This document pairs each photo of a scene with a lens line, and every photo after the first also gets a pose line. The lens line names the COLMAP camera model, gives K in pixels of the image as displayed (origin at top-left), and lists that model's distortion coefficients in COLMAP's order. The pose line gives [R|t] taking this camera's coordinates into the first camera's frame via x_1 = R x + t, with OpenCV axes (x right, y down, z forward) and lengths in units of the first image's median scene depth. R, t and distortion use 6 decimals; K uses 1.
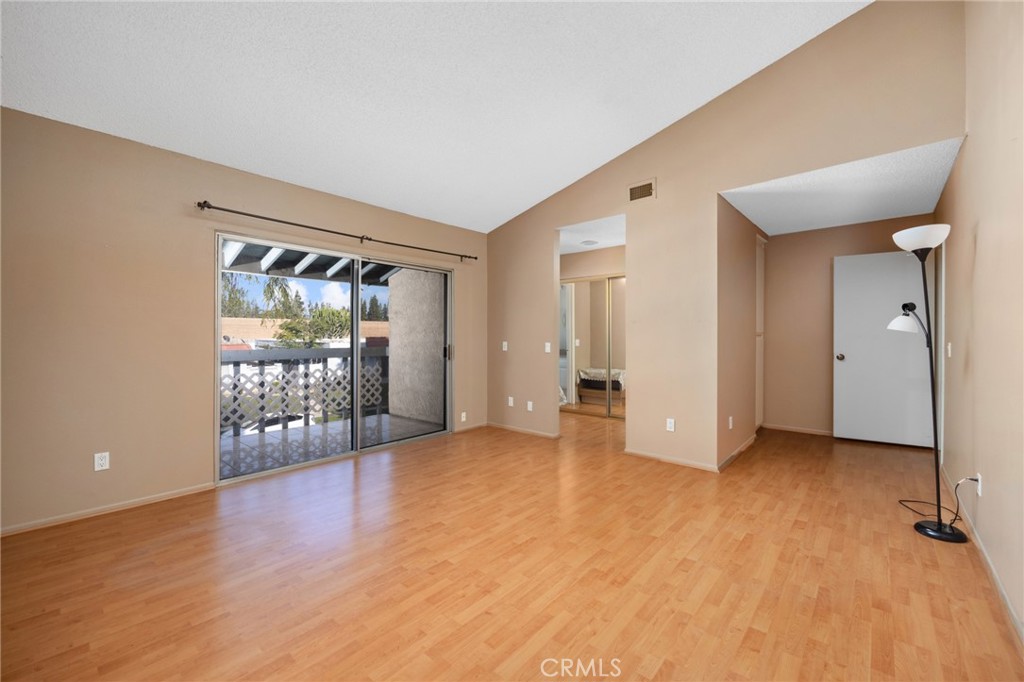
lens RADIAL K [[428.6, 0, 515.2], [0, 428.6, 337.8], [0, 0, 1]] dist [0.003538, 0.000092]
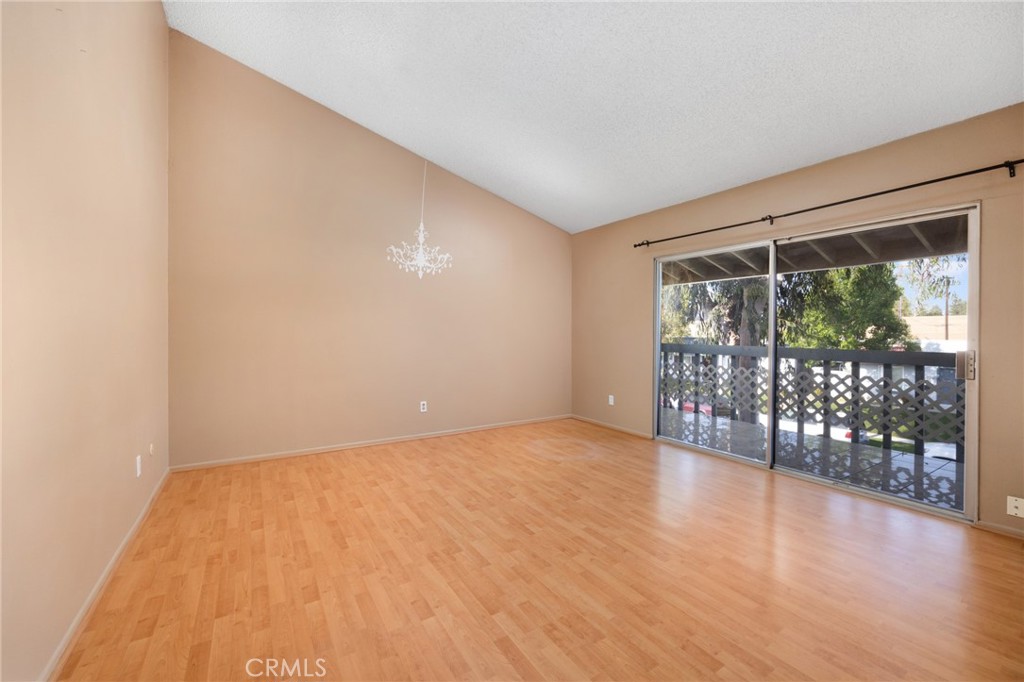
lens RADIAL K [[428.6, 0, 515.2], [0, 428.6, 337.8], [0, 0, 1]] dist [0.003538, 0.000092]
pose [[-0.313767, 0.003366, -0.949494, 1.019838], [-0.011308, 0.999910, 0.007281, 0.008428], [0.949433, 0.013022, -0.313701, 1.298945]]
